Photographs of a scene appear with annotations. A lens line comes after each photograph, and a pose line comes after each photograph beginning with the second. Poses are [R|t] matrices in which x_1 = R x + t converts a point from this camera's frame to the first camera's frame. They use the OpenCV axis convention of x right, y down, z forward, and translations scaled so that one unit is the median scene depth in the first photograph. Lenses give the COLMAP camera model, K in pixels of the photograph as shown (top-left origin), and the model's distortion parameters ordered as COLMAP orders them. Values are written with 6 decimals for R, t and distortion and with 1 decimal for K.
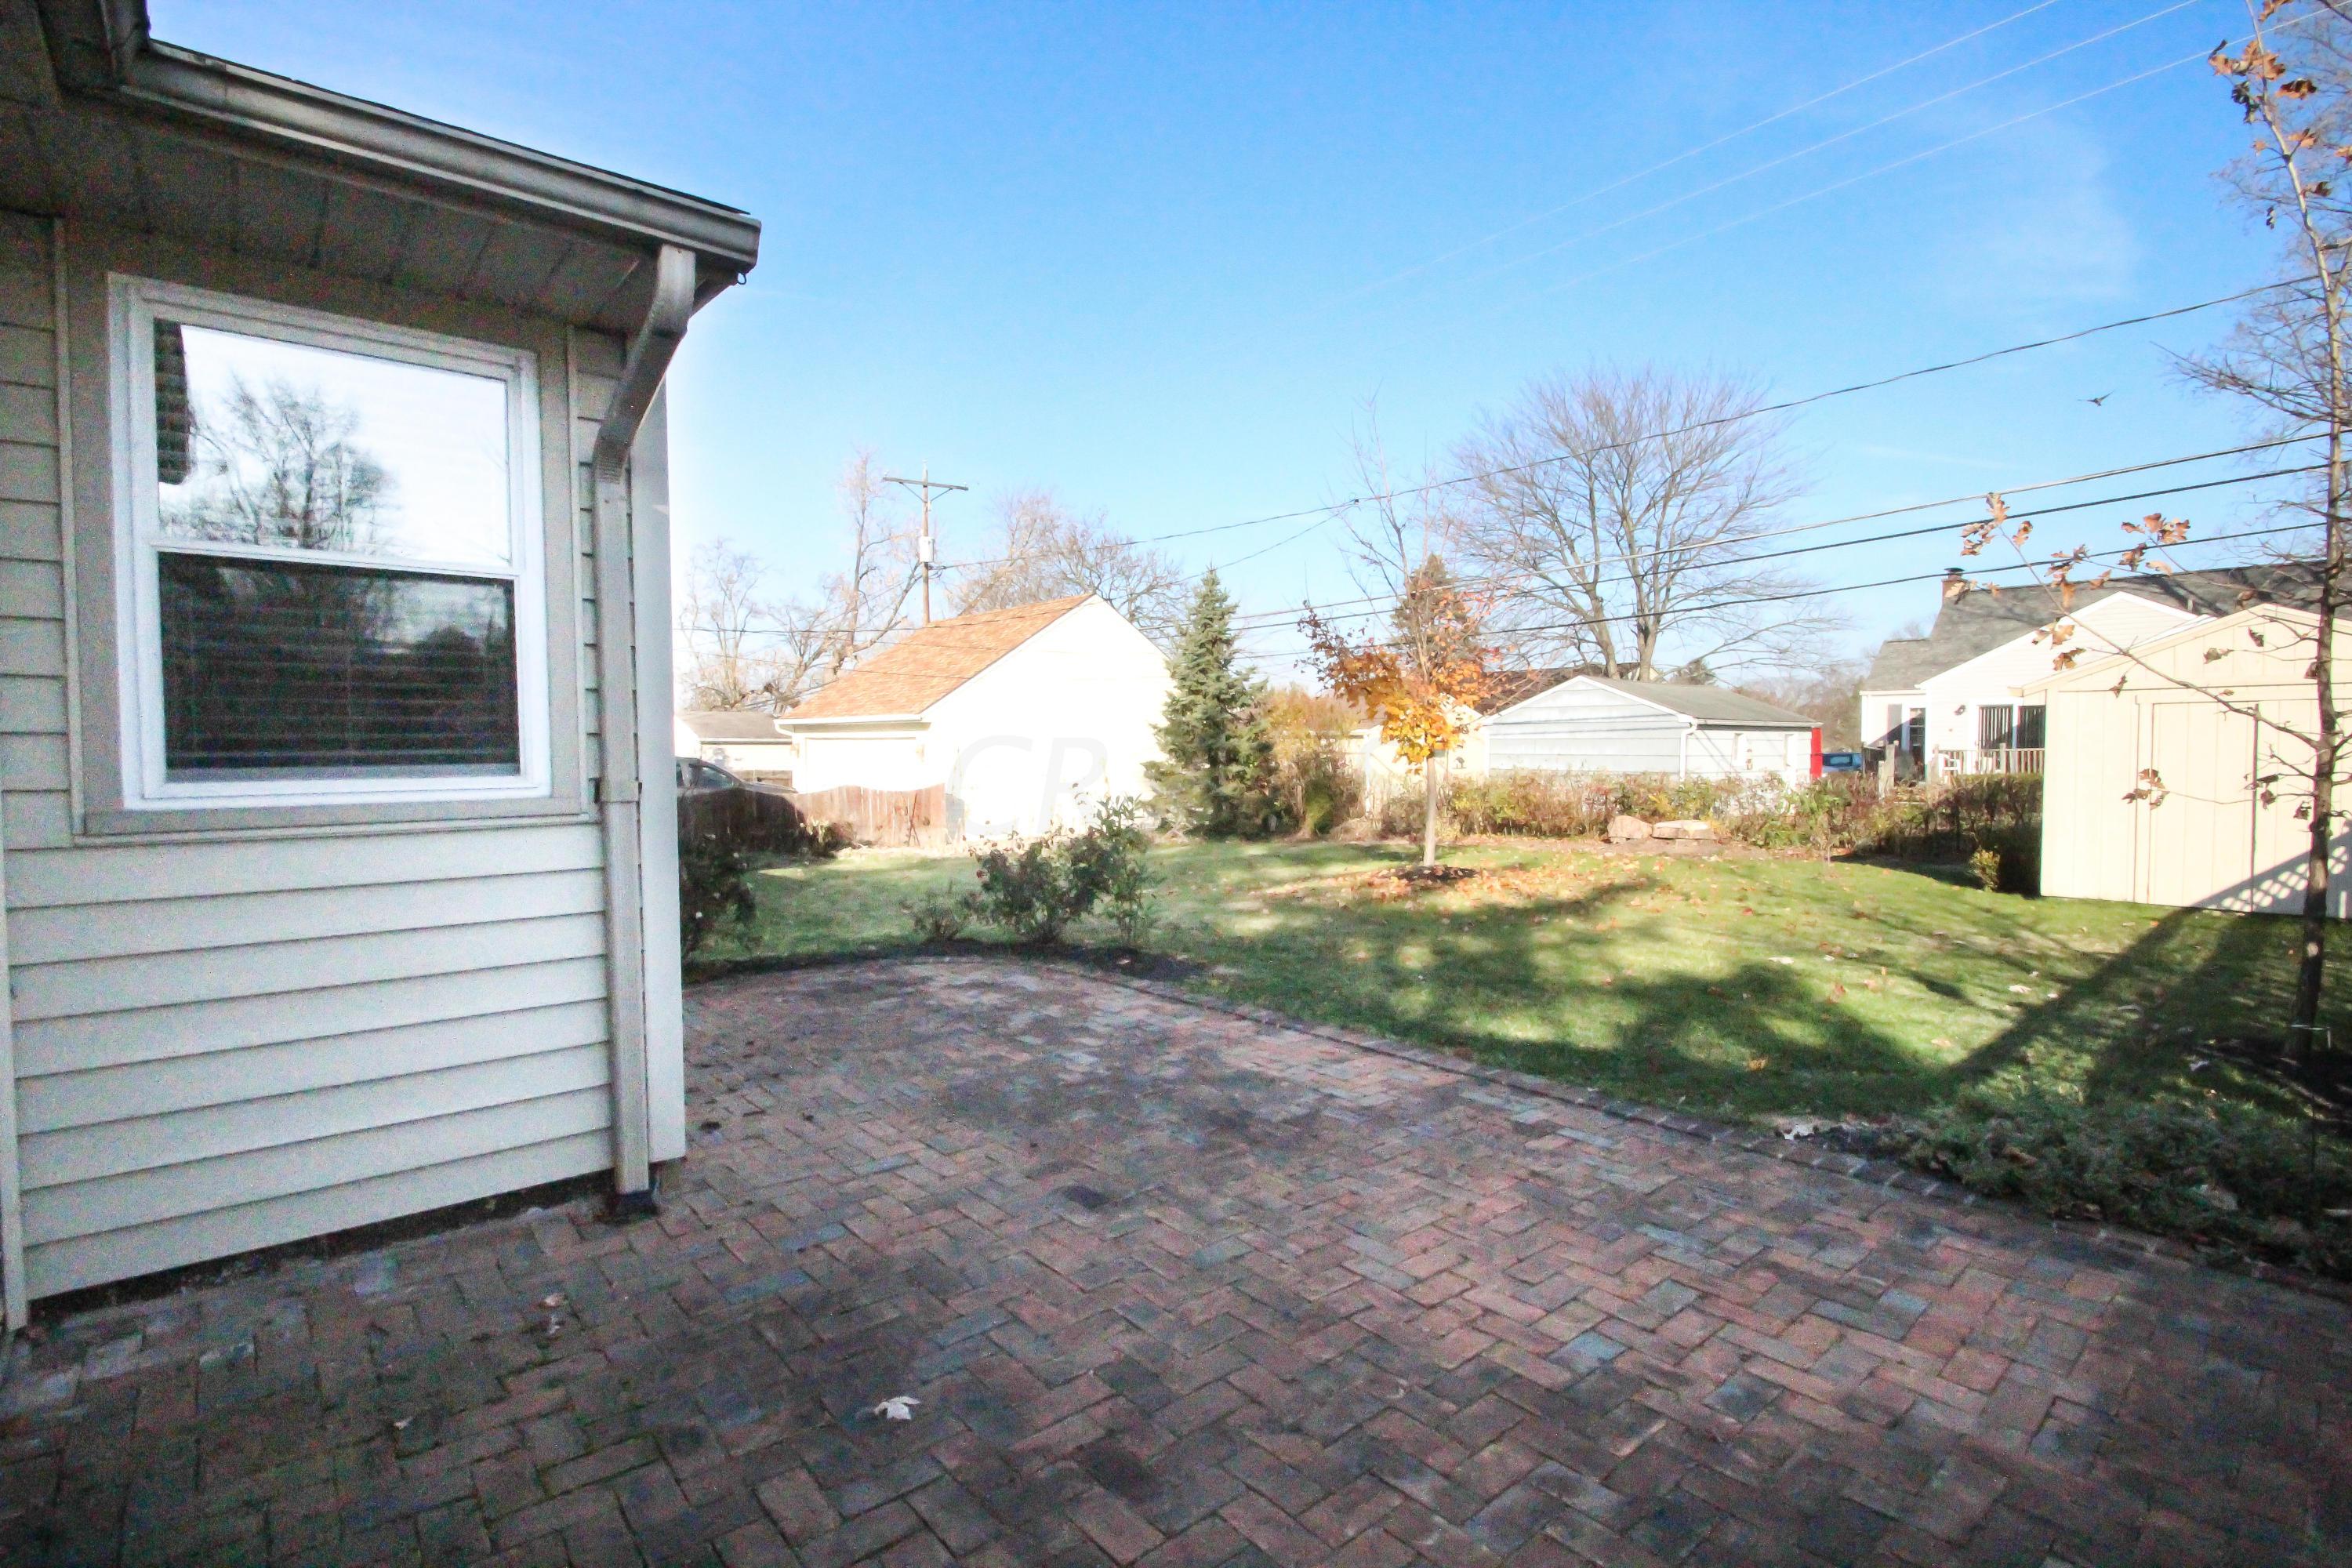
lens RADIAL K [[1077.0, 0, 1189.9], [0, 1077.0, 780.2], [0, 0, 1]] dist [0.001904, -0.009336]
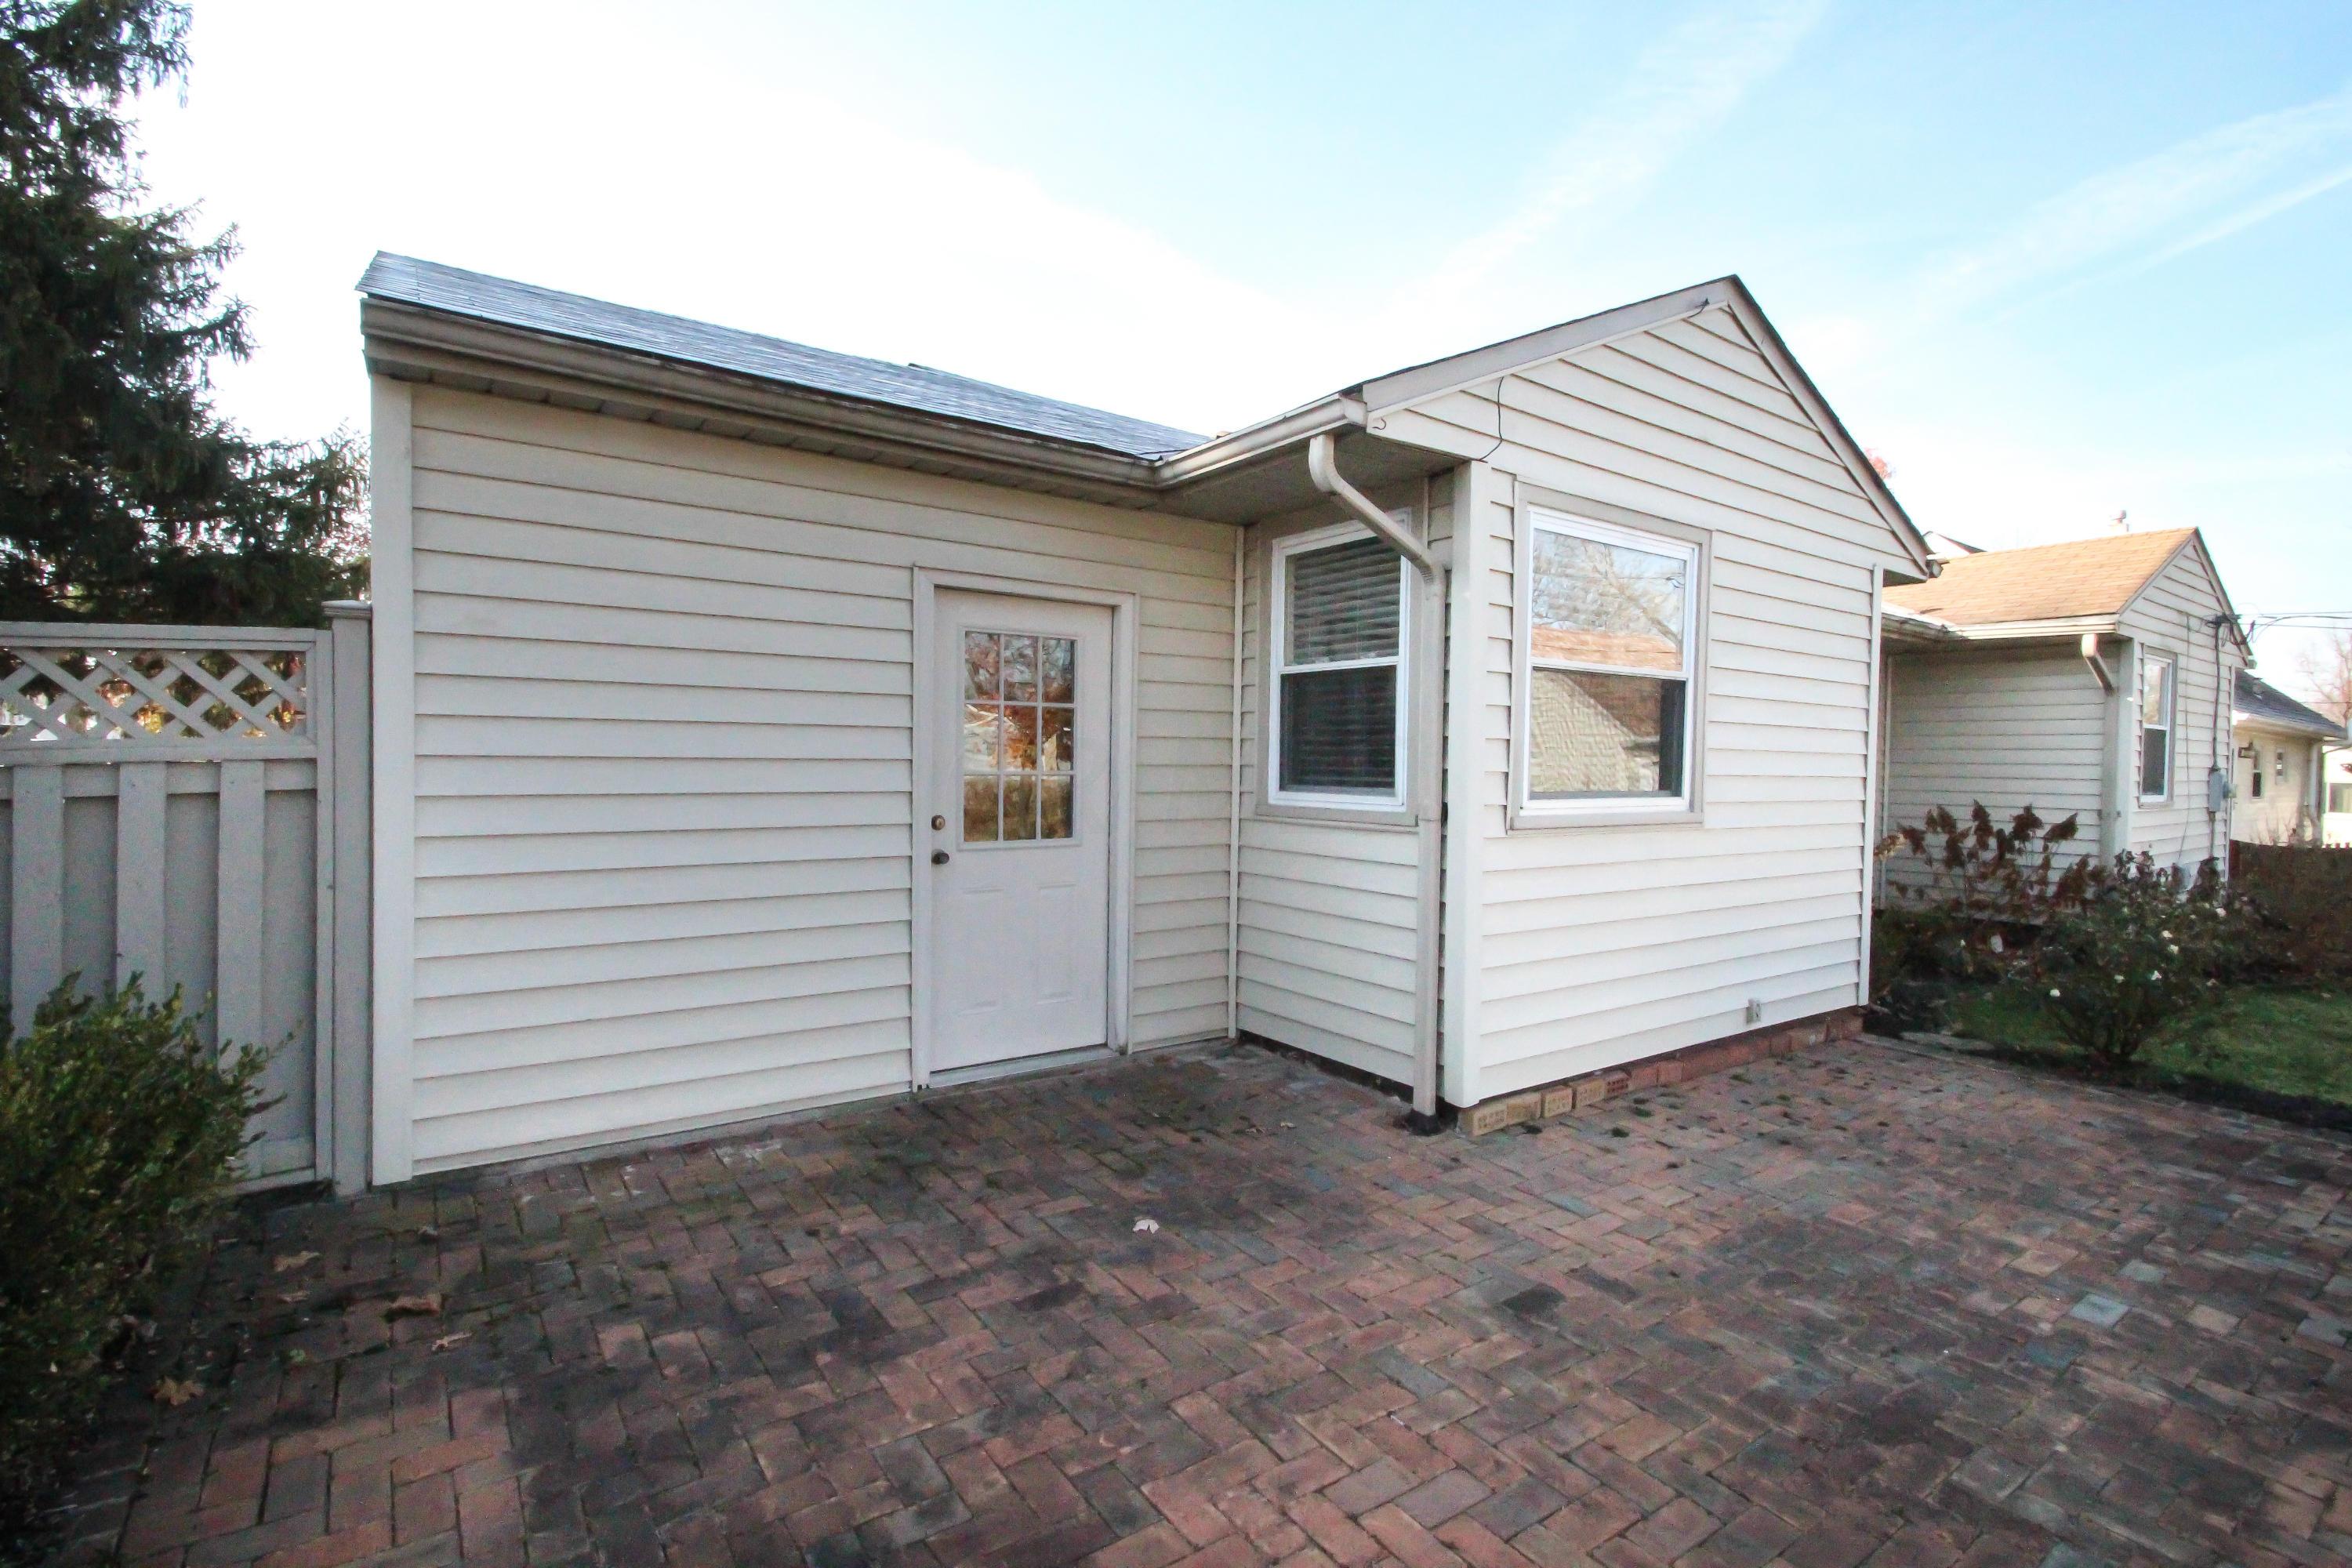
lens RADIAL K [[1077.0, 0, 1189.9], [0, 1077.0, 780.2], [0, 0, 1]] dist [0.001904, -0.009336]
pose [[-0.088523, 0.019176, -0.995890, 0.815065], [-0.049566, 0.998491, 0.023632, -0.045426], [0.994840, 0.051454, -0.087439, 0.795442]]
